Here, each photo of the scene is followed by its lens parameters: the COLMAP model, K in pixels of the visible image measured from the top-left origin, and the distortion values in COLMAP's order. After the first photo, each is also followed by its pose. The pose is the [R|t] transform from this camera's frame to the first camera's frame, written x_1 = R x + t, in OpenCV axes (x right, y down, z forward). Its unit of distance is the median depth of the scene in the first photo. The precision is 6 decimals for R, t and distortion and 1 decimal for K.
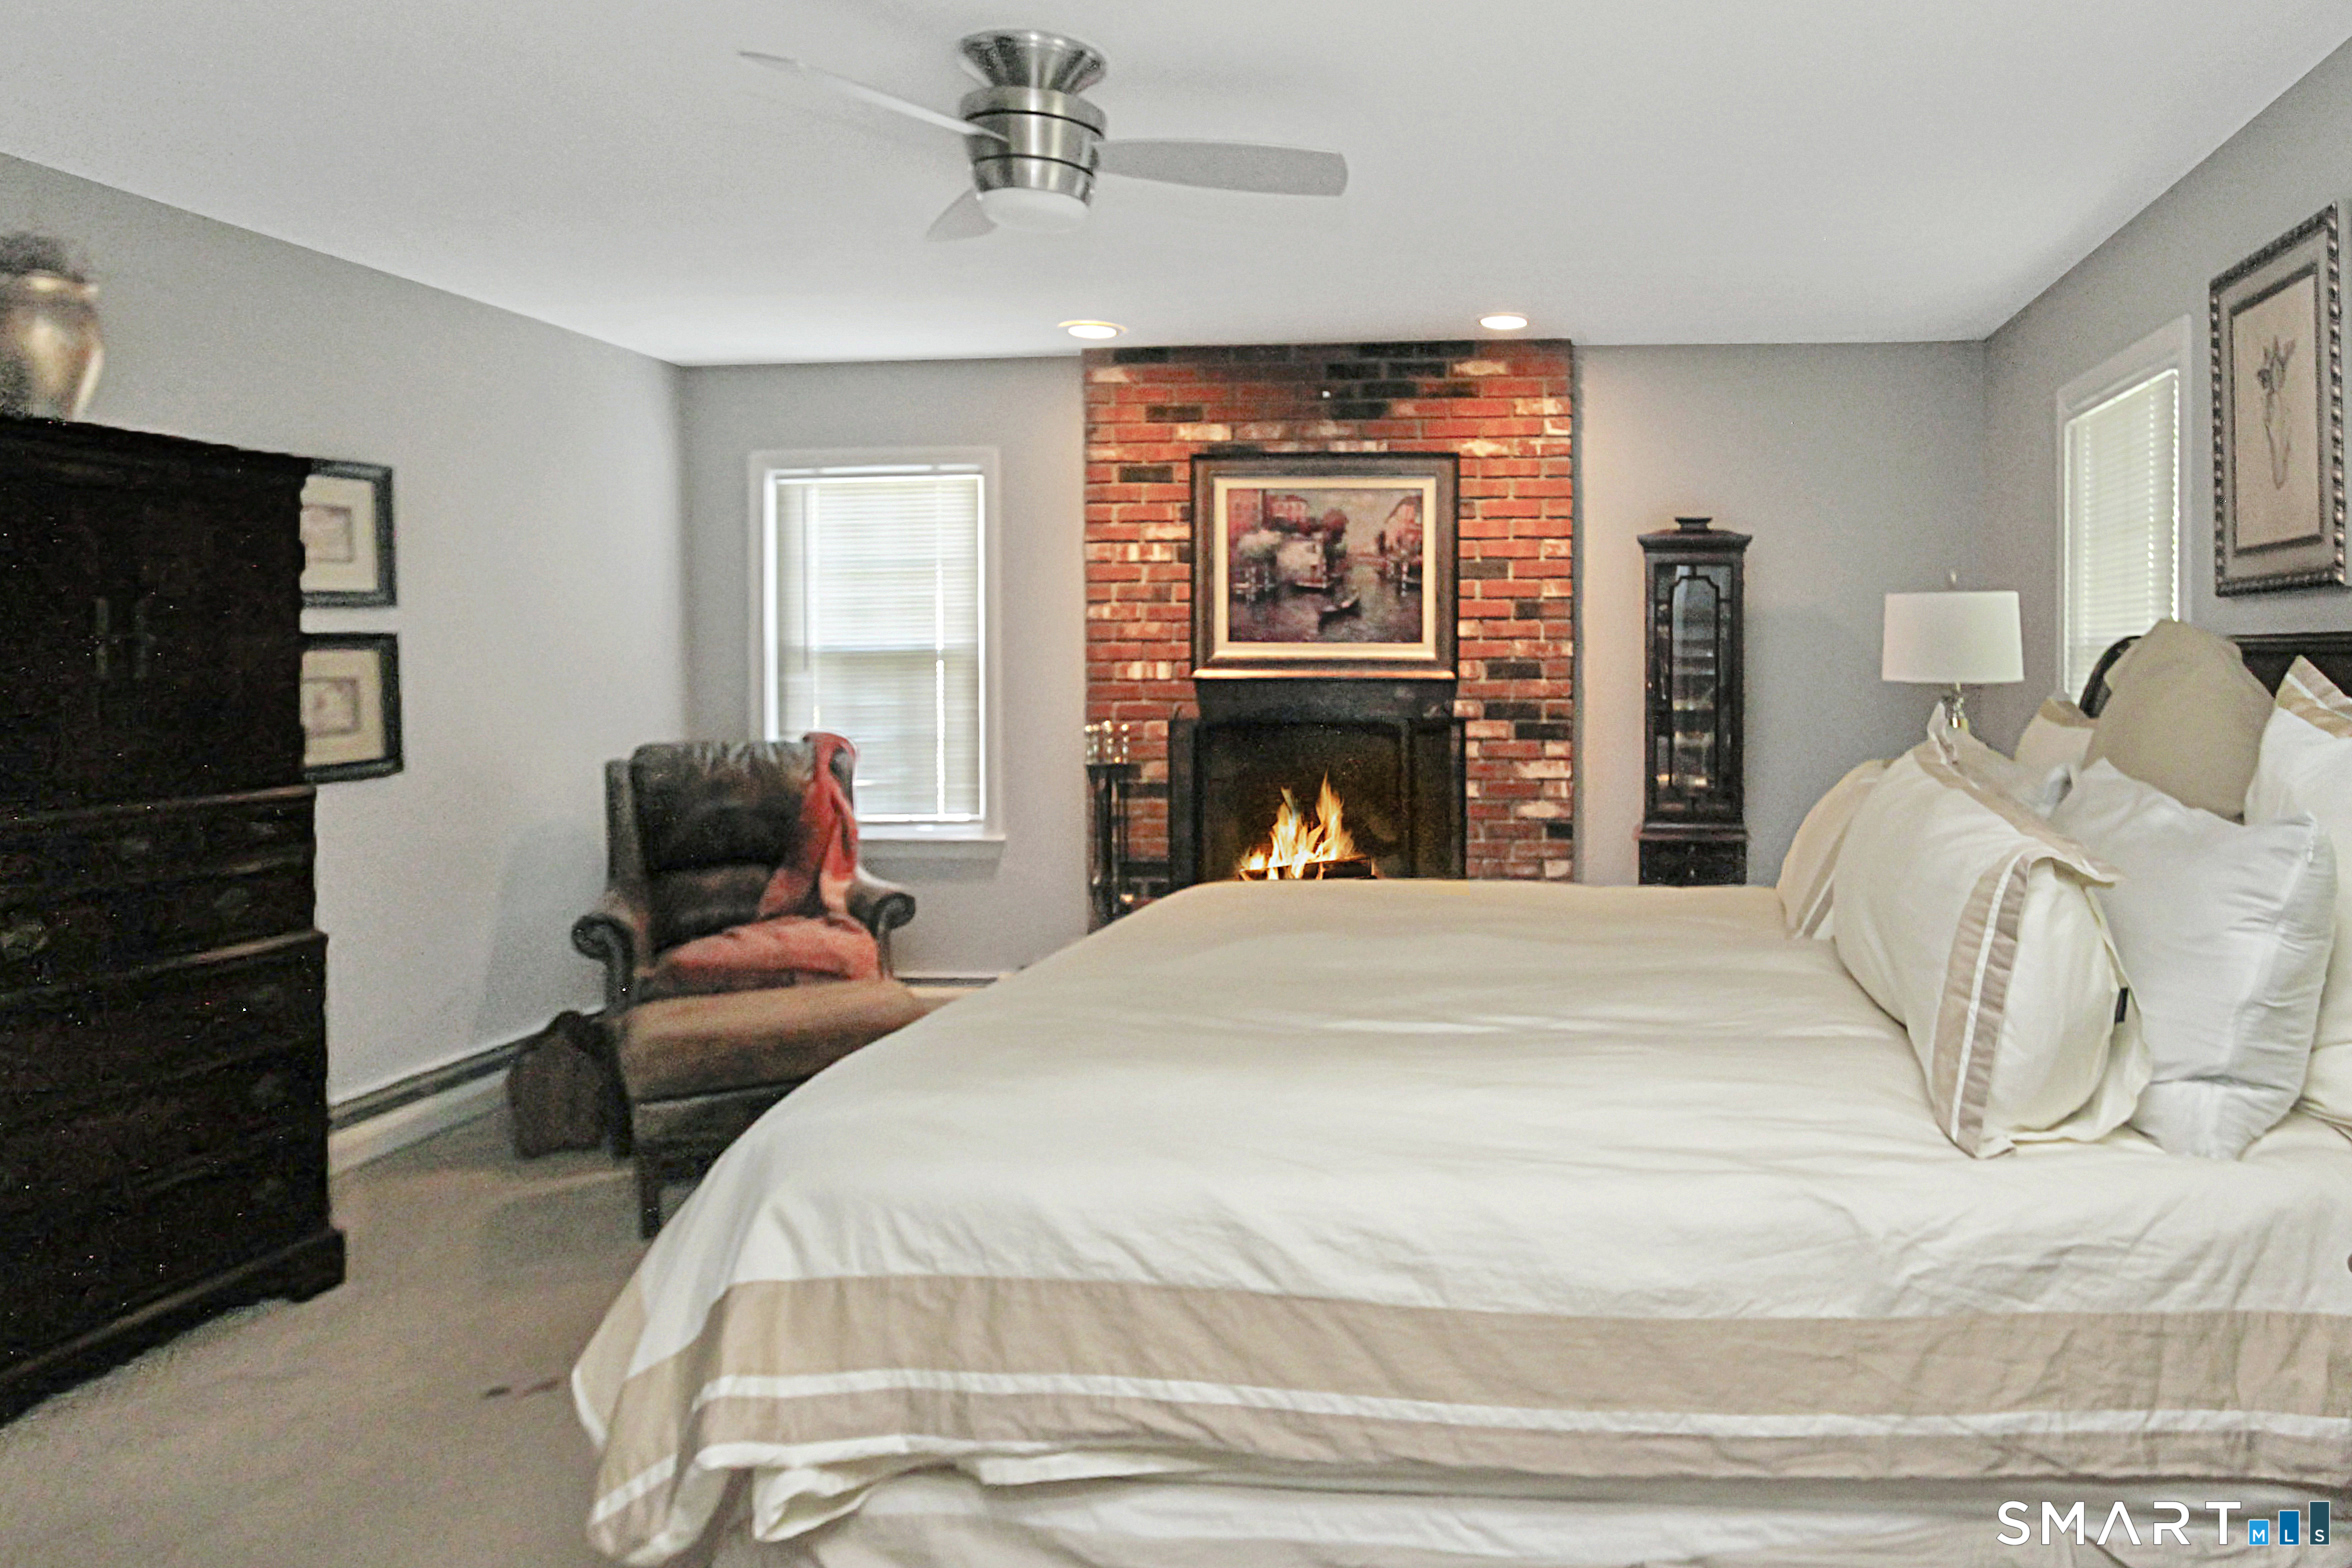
lens RADIAL K [[2324.5, 0, 1176.1], [0, 2324.5, 674.1], [0, 0, 1]] dist [0.006101, -0.008468]
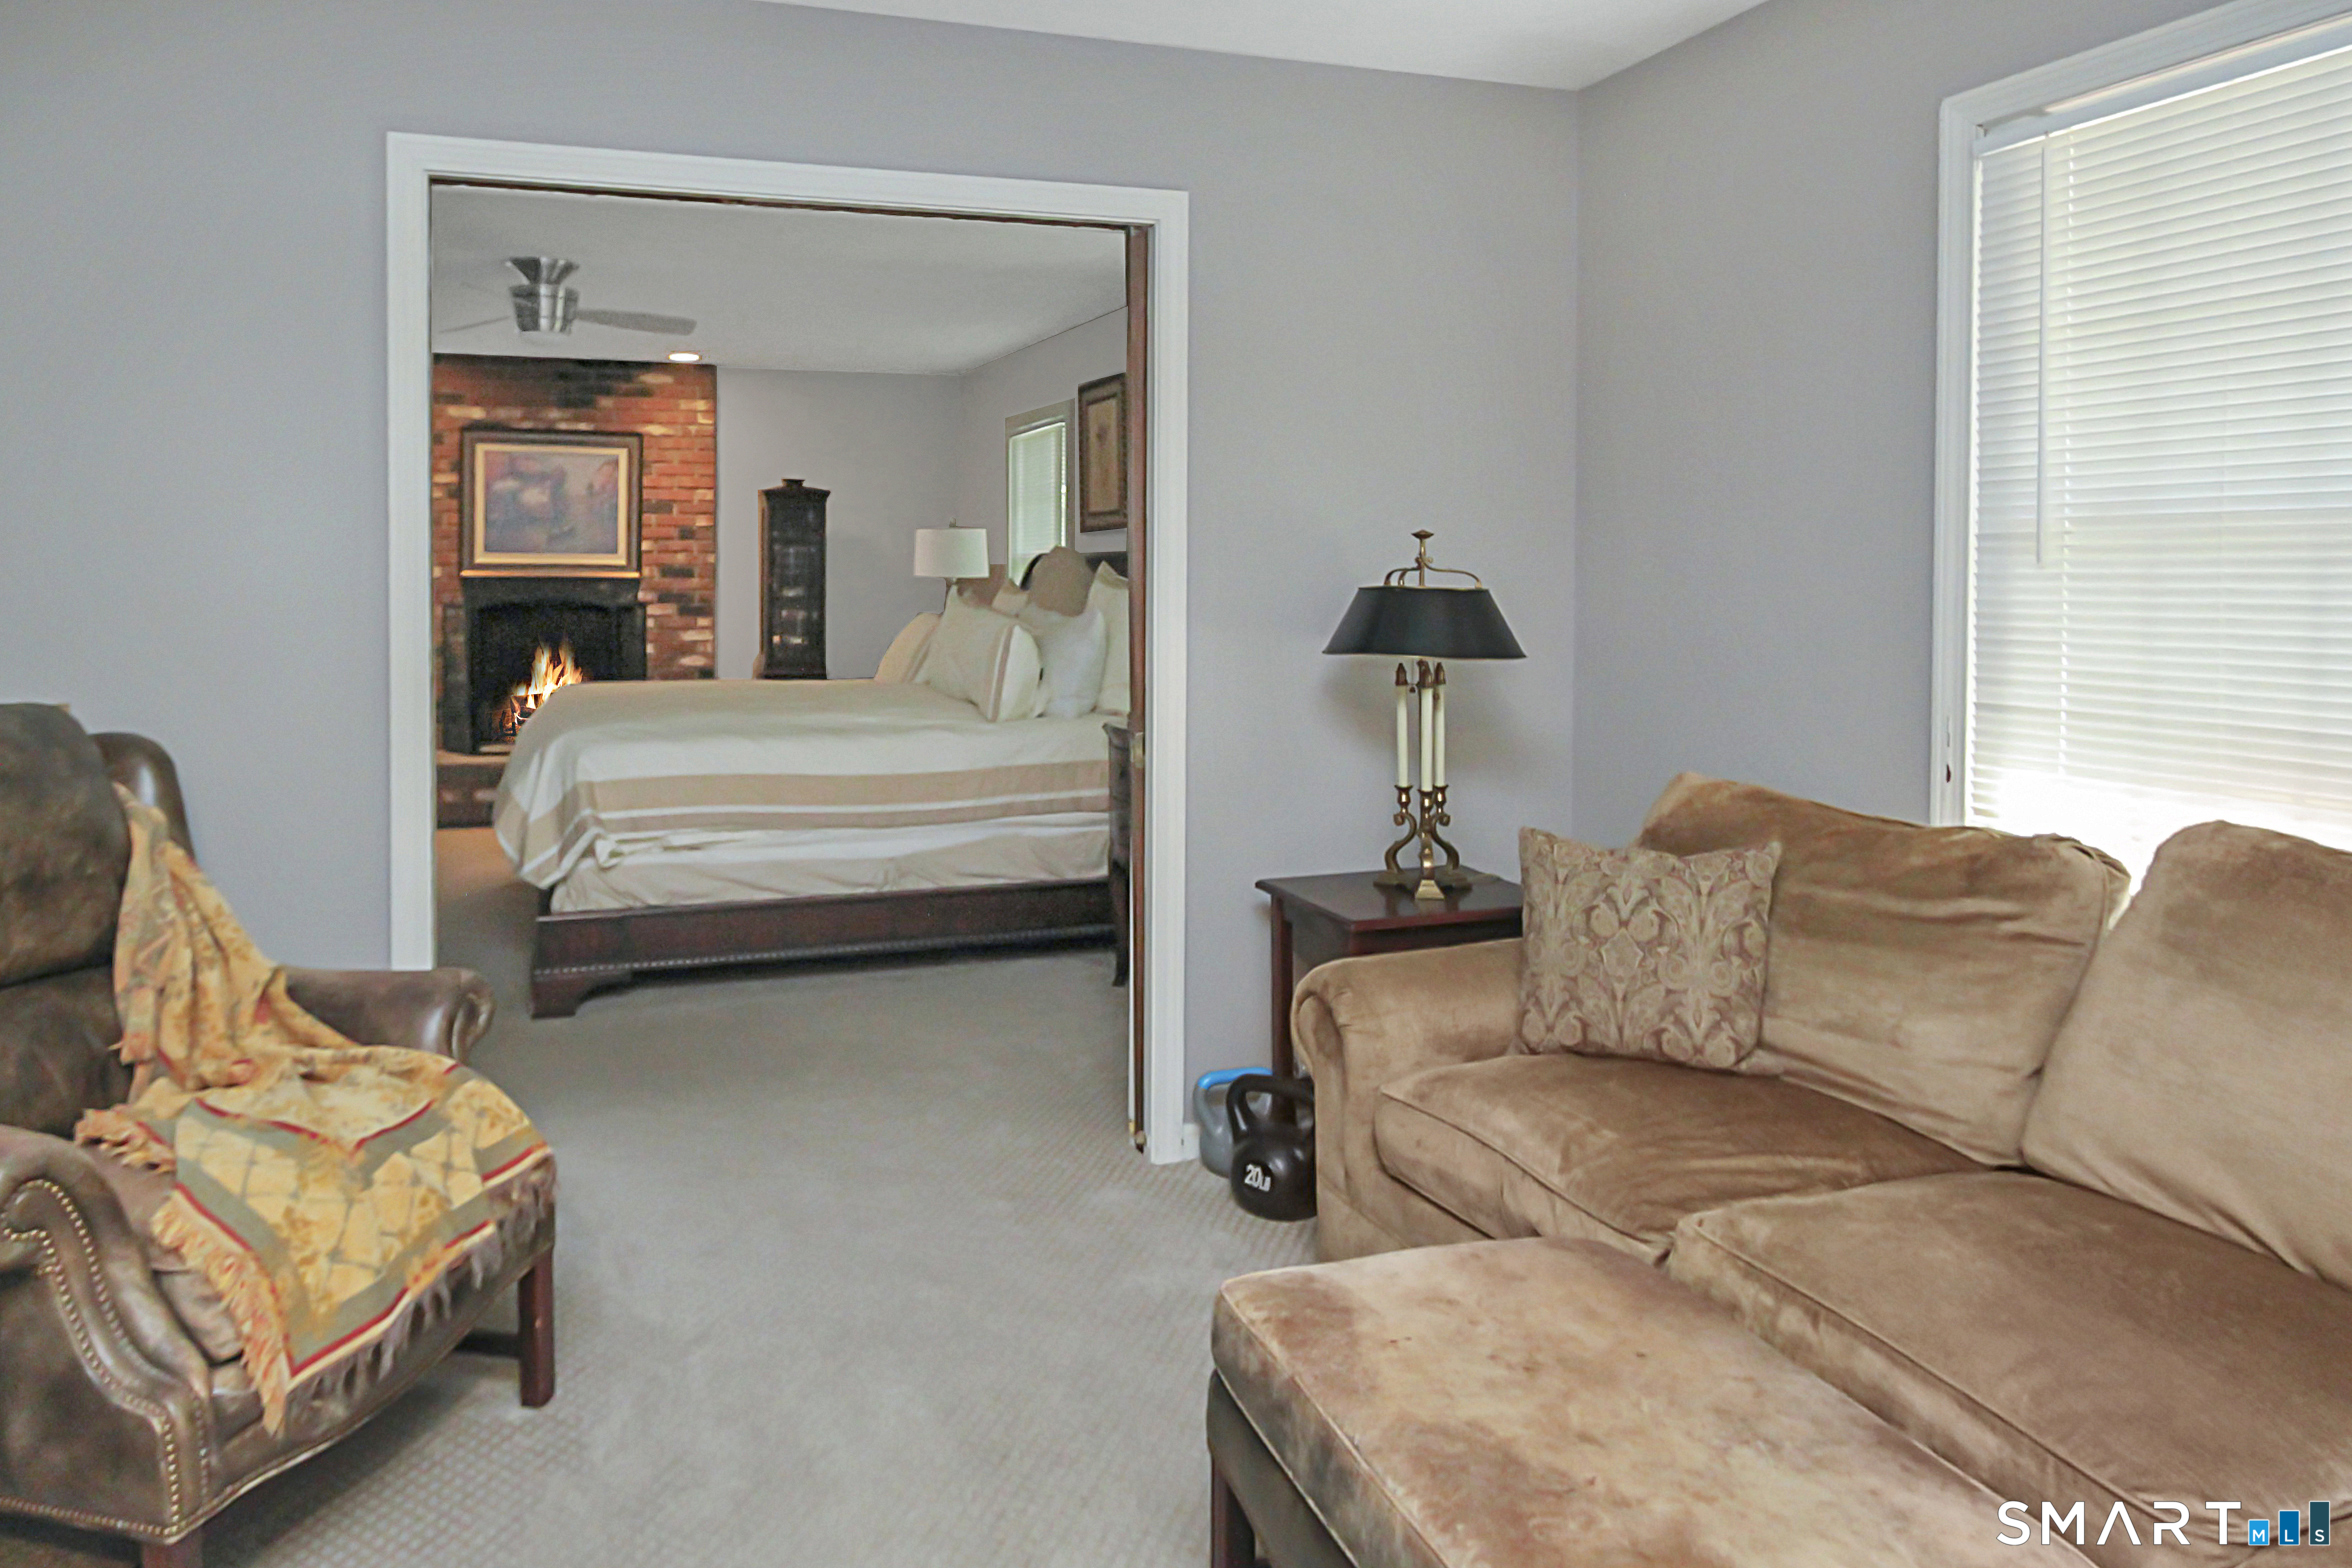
lens RADIAL K [[2324.5, 0, 1176.1], [0, 2324.5, 674.1], [0, 0, 1]] dist [0.006101, -0.008468]
pose [[0.900295, -0.014359, 0.435043, -0.236087], [-0.001460, 0.999351, 0.036006, 0.010150], [-0.435278, -0.033051, 0.899689, -0.564454]]
